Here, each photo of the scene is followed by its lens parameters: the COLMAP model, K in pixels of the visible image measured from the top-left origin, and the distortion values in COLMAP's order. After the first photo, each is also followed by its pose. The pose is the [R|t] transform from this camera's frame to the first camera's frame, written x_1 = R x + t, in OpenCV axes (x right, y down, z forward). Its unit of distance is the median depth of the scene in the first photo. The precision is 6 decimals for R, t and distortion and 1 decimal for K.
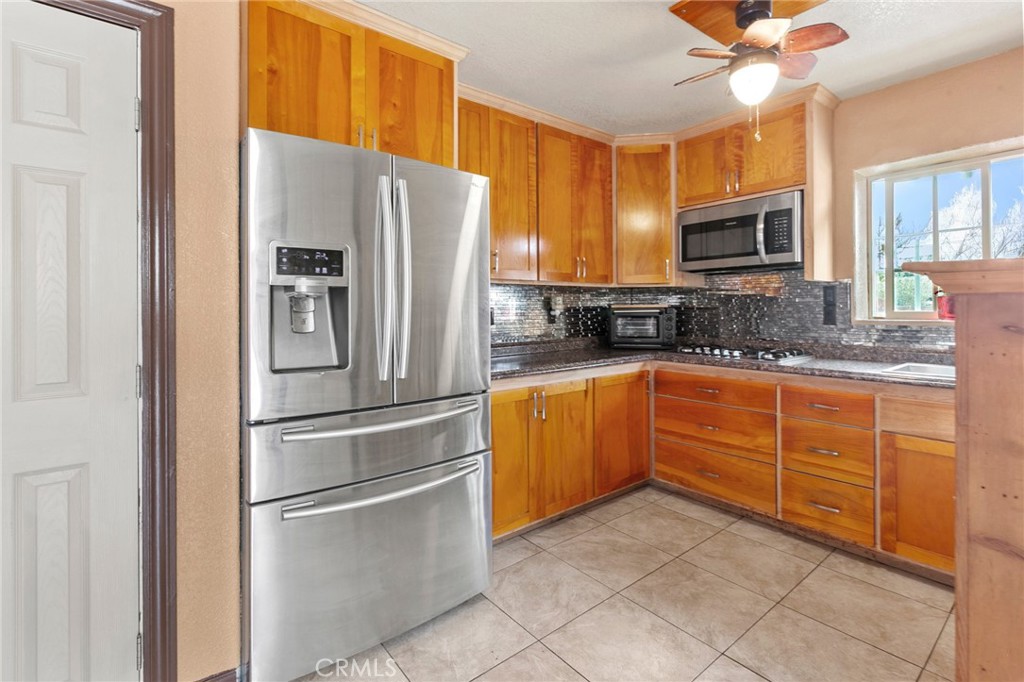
lens RADIAL K [[476.6, 0, 507.2], [0, 476.6, 307.9], [0, 0, 1]] dist [-0.000452, 0.000702]
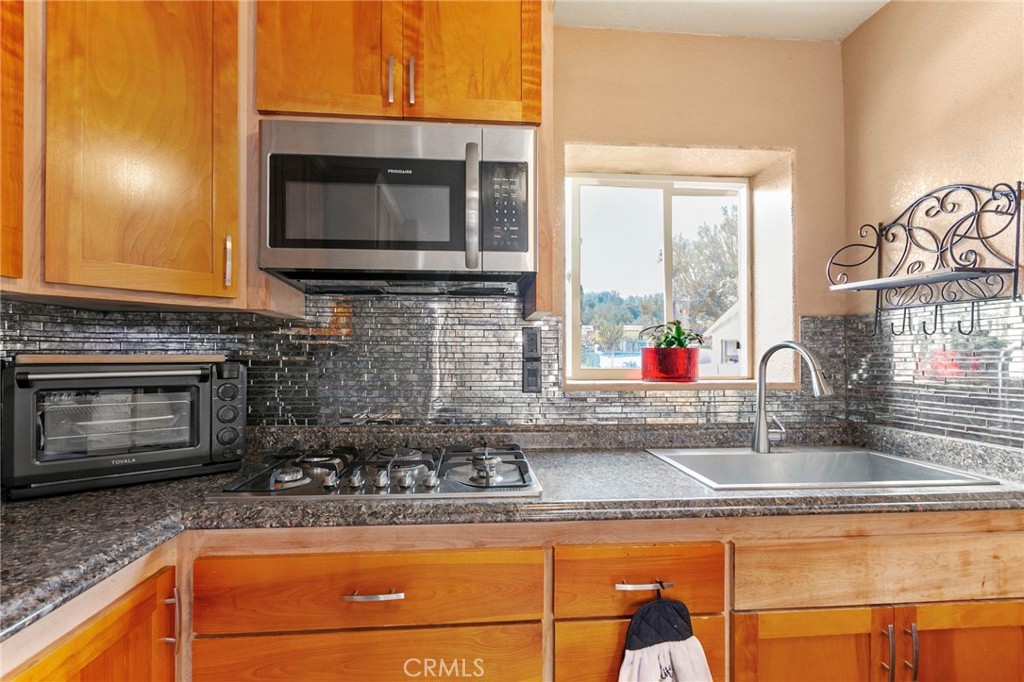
lens RADIAL K [[476.6, 0, 520.4], [0, 476.6, 354.2], [0, 0, 1]] dist [-0.000452, 0.000702]
pose [[0.560060, 0.011492, 0.828372, 0.164879], [-0.007834, 0.999933, -0.008576, -0.006551], [-0.828415, -0.001687, 0.560113, 0.635963]]
